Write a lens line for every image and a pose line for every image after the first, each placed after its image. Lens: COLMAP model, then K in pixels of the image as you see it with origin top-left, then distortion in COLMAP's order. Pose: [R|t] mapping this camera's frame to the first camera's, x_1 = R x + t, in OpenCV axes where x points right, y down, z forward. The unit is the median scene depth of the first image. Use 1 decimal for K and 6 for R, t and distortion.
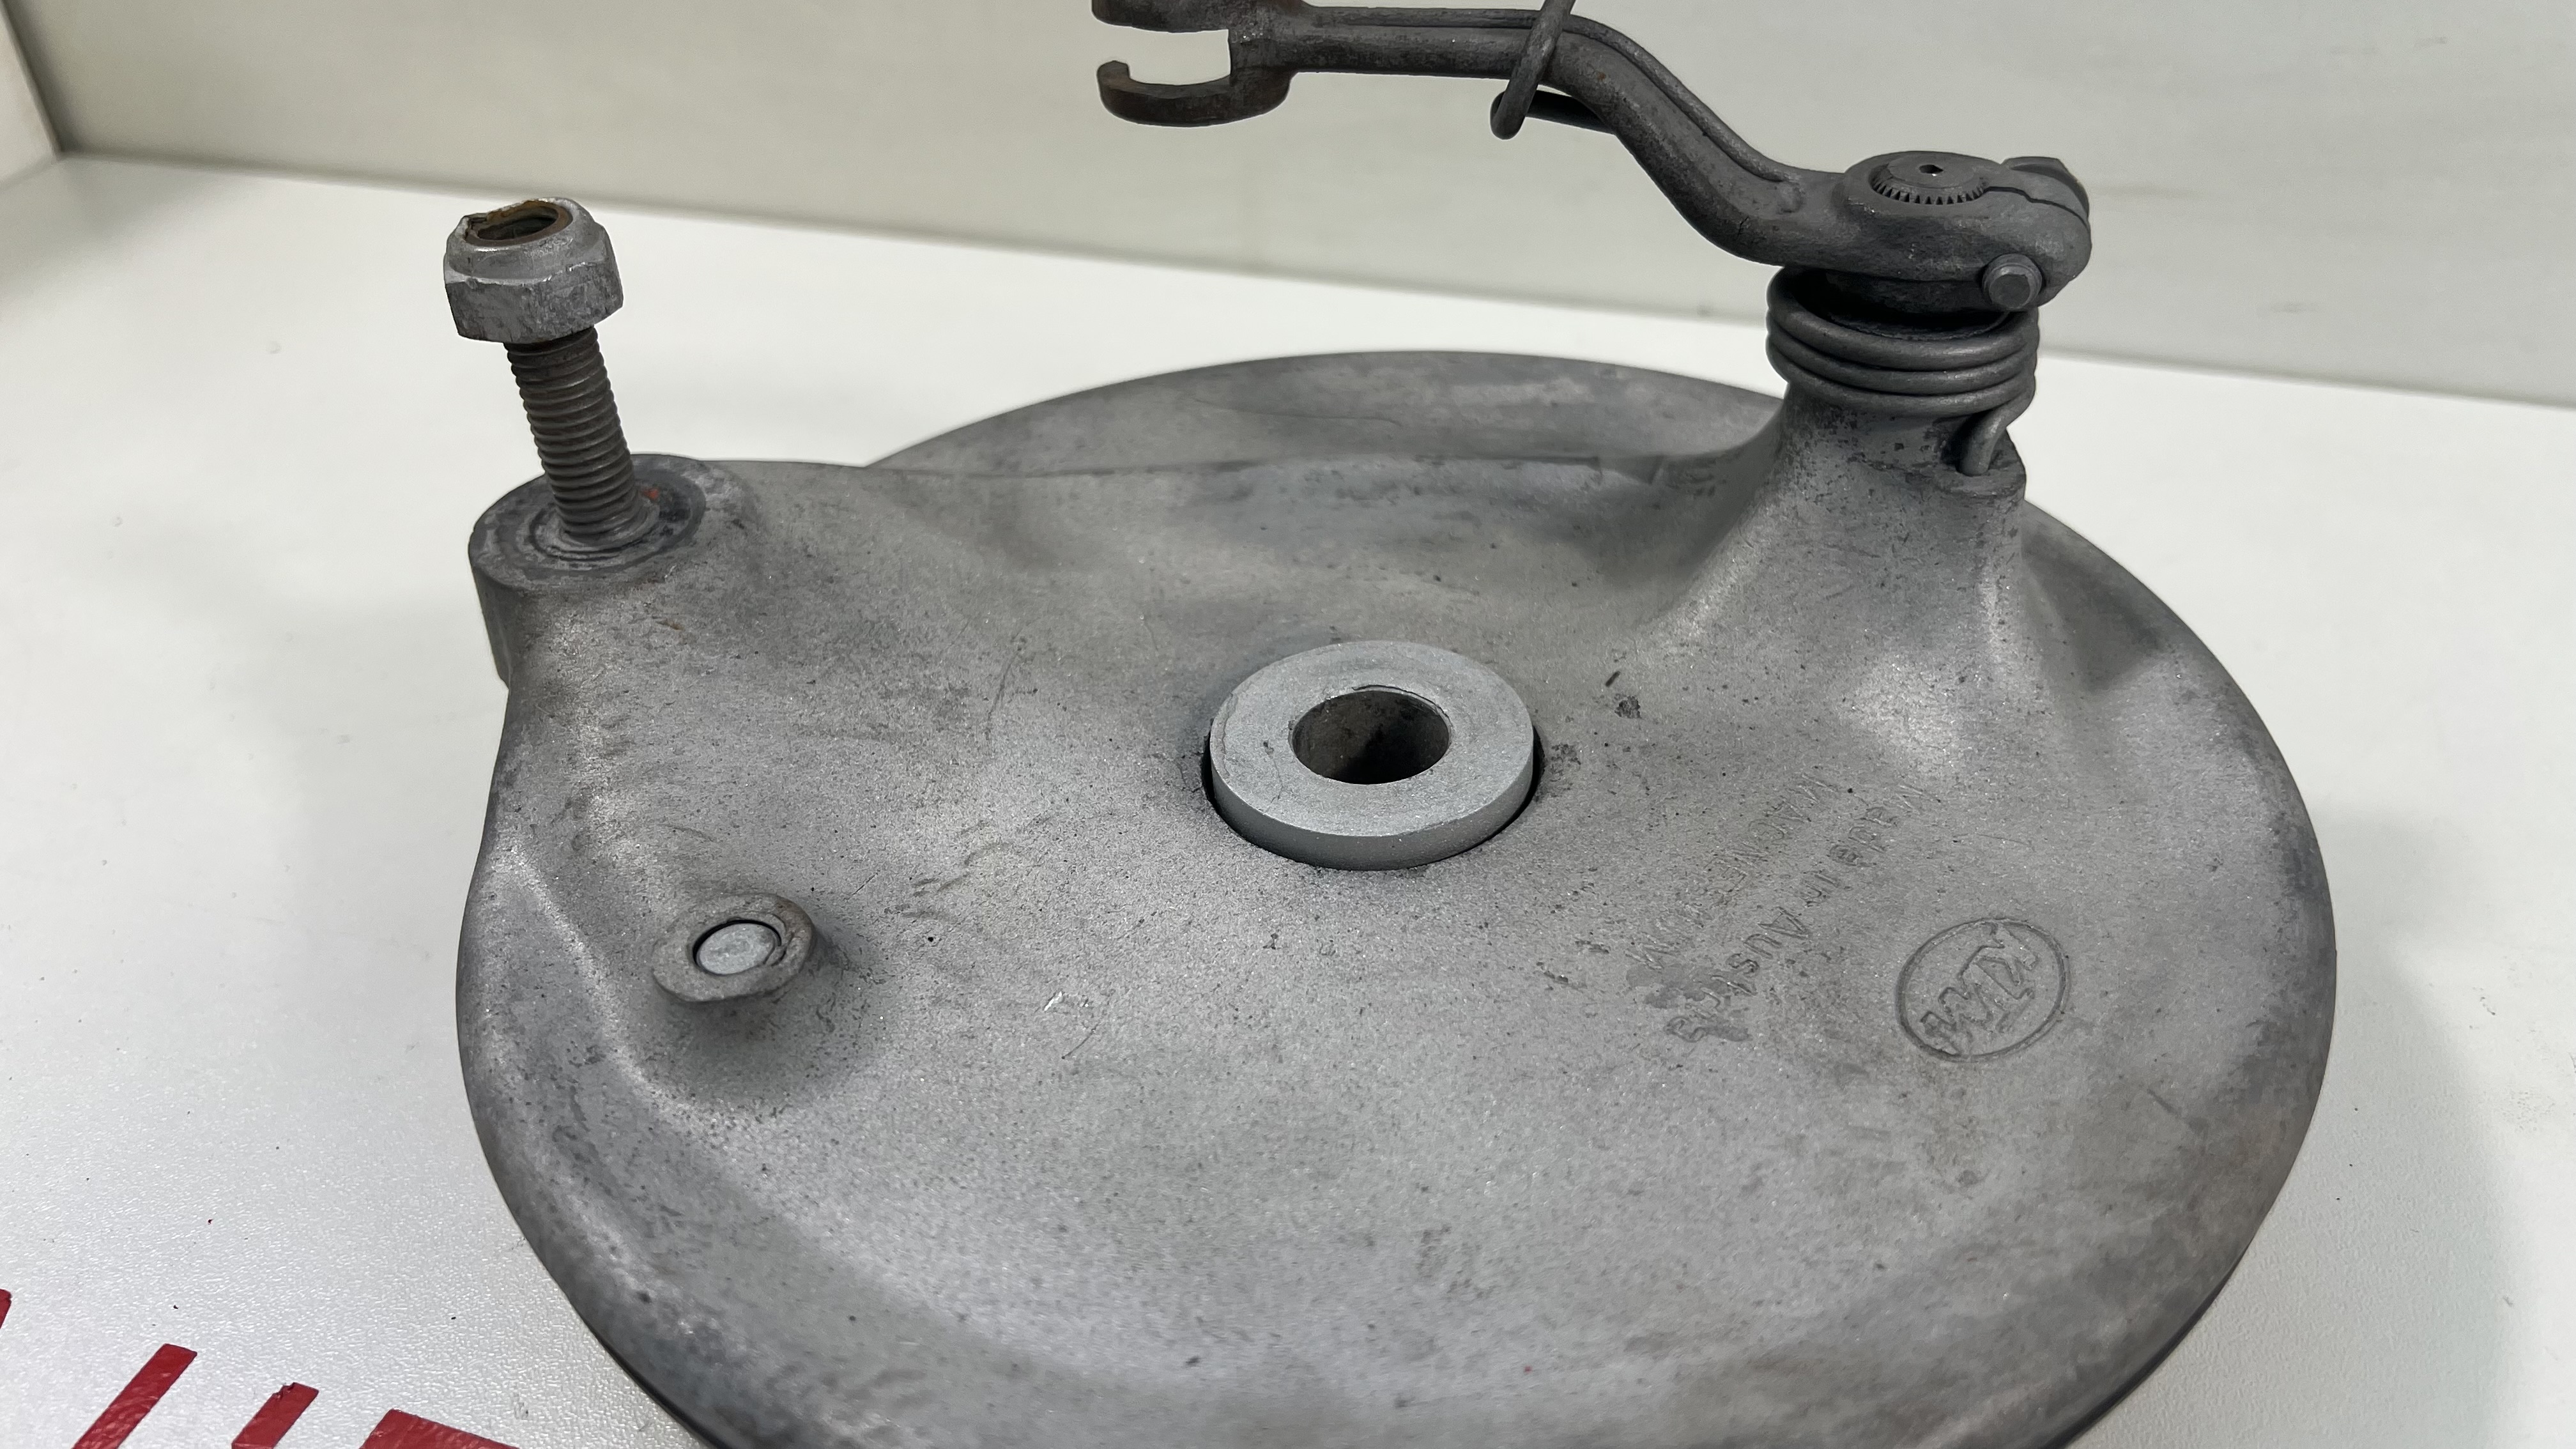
lens RADIAL K [[2030.4, 0, 1284.3], [0, 2030.4, 732.9], [0, 0, 1]] dist [-0.004308, -0.018867]
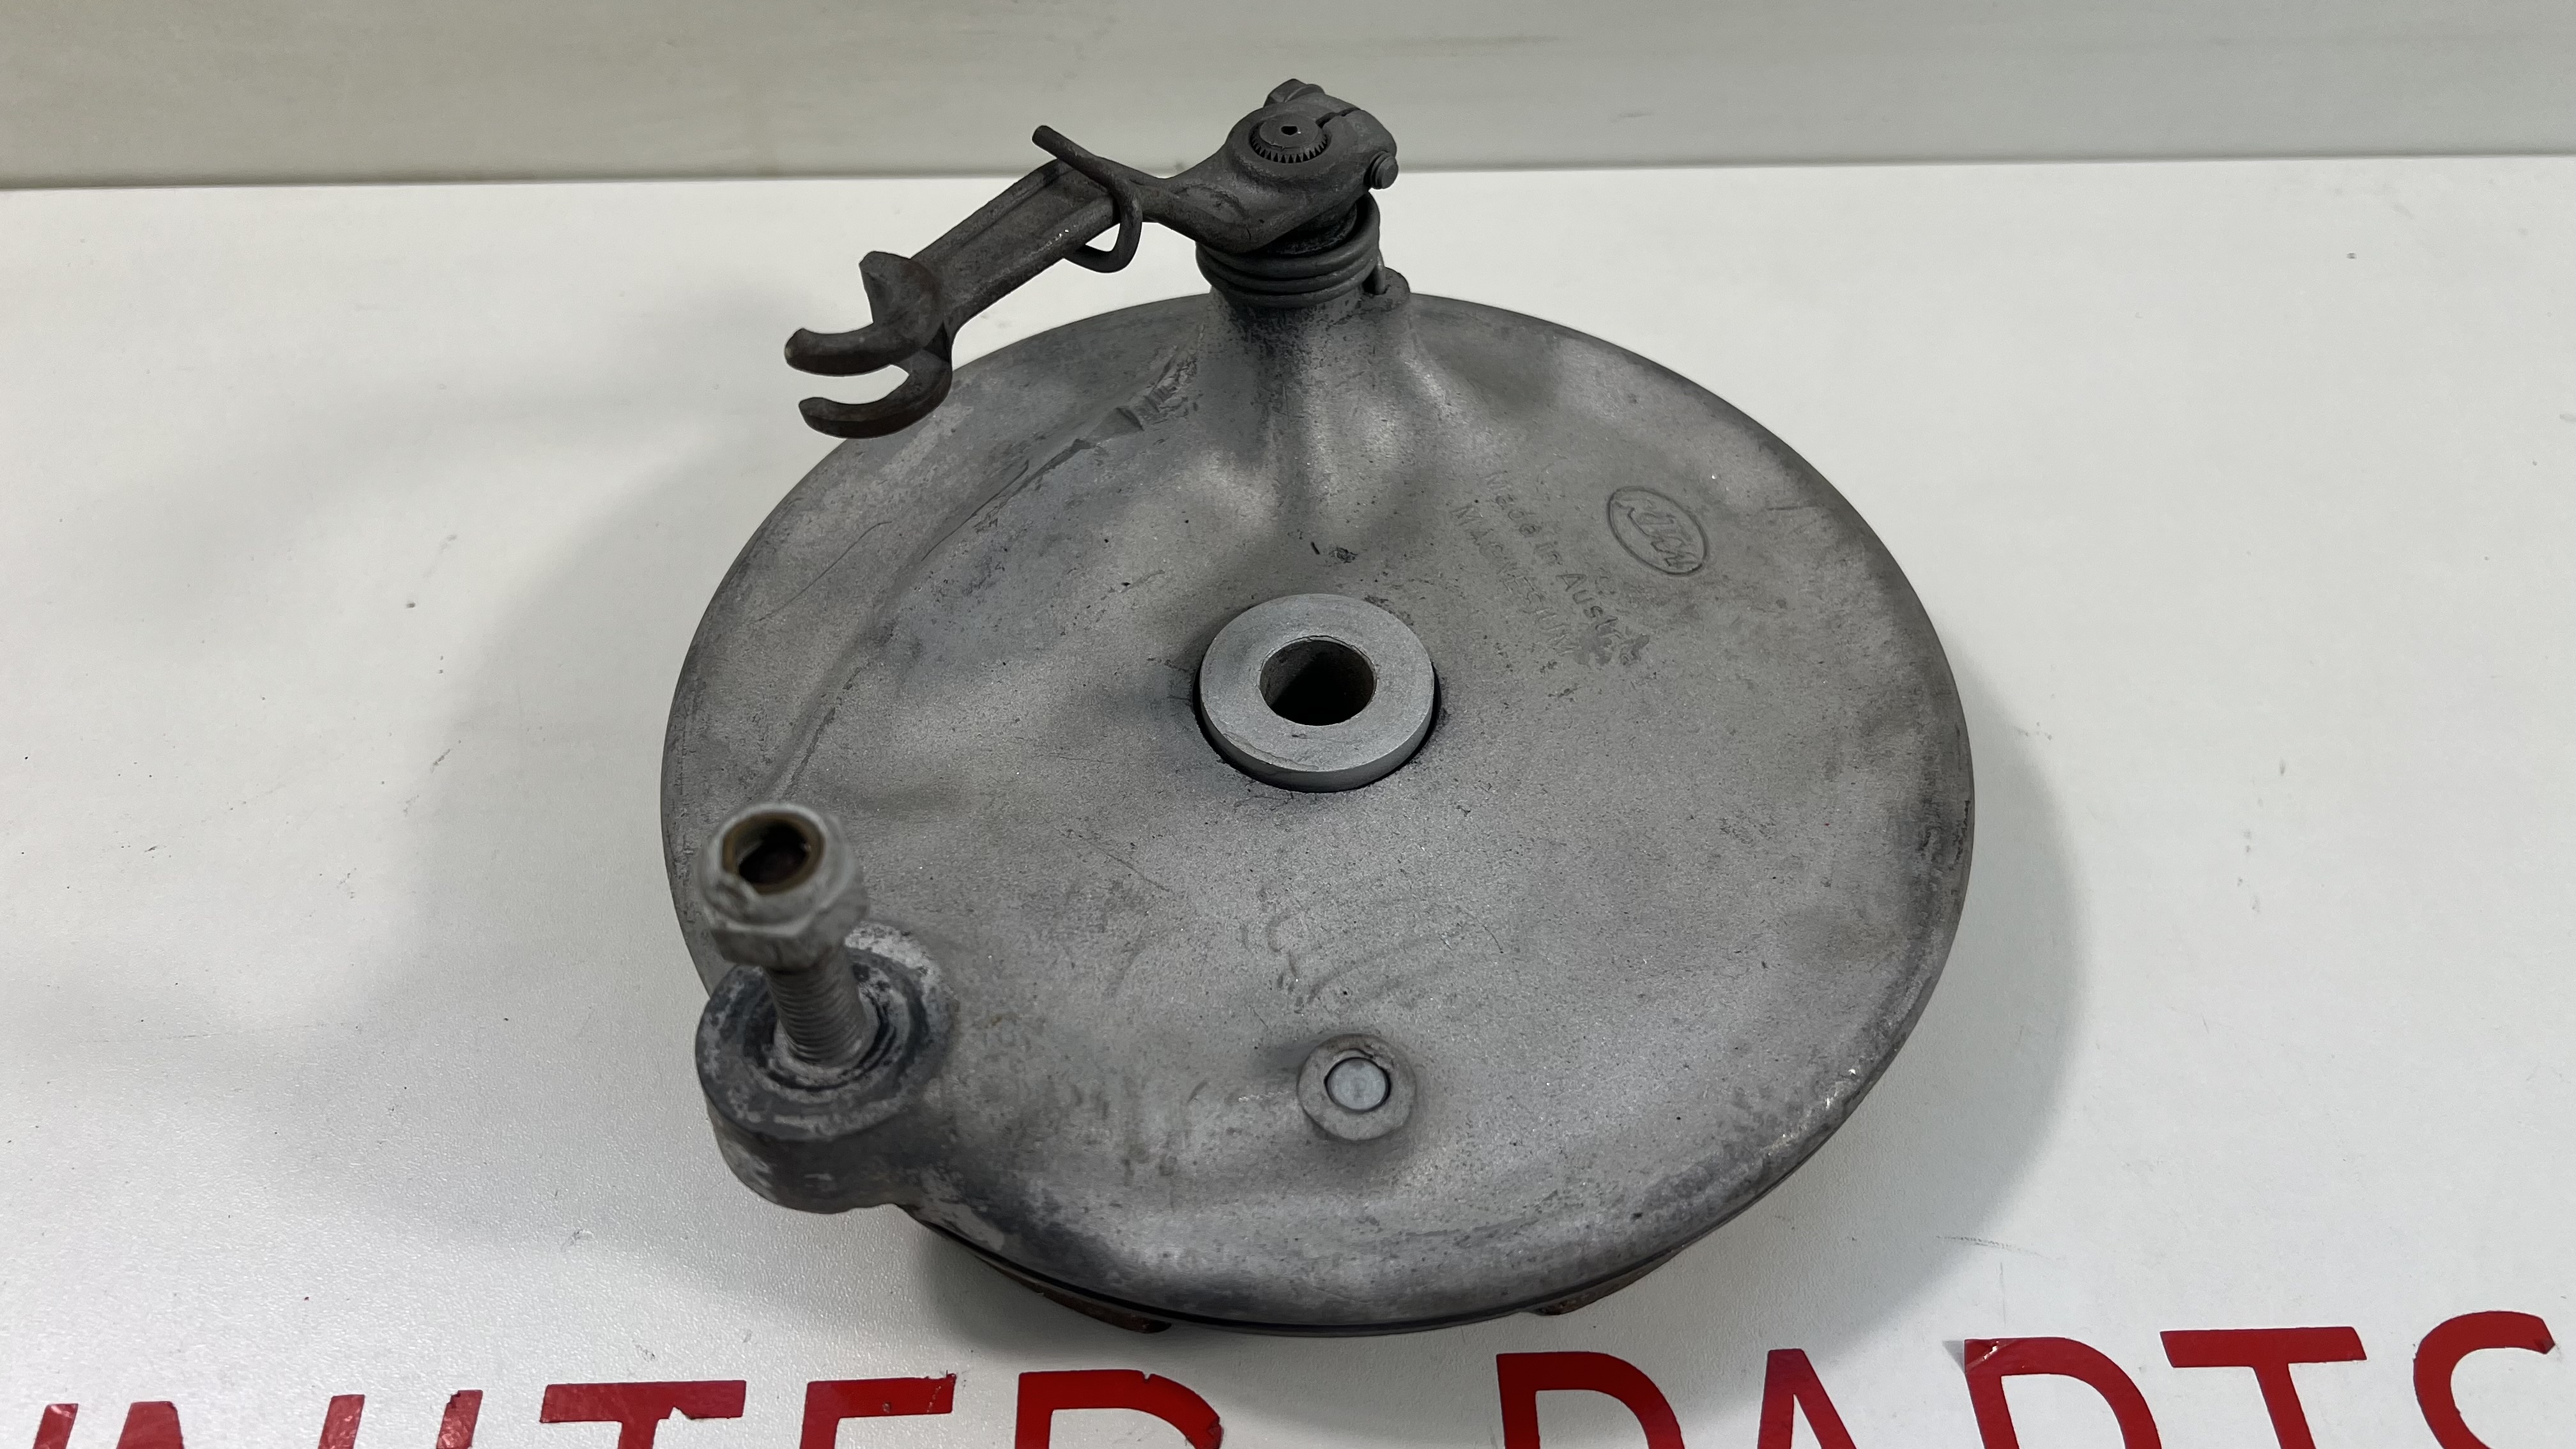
lens RADIAL K [[2030.4, 0, 1295.0], [0, 2030.4, 716.2], [0, 0, 1]] dist [-0.004308, -0.018867]
pose [[0.402541, -0.668651, 0.625193, -0.902312], [0.529892, 0.727117, 0.436481, -0.633540], [-0.746442, 0.155583, 0.647007, 0.129705]]
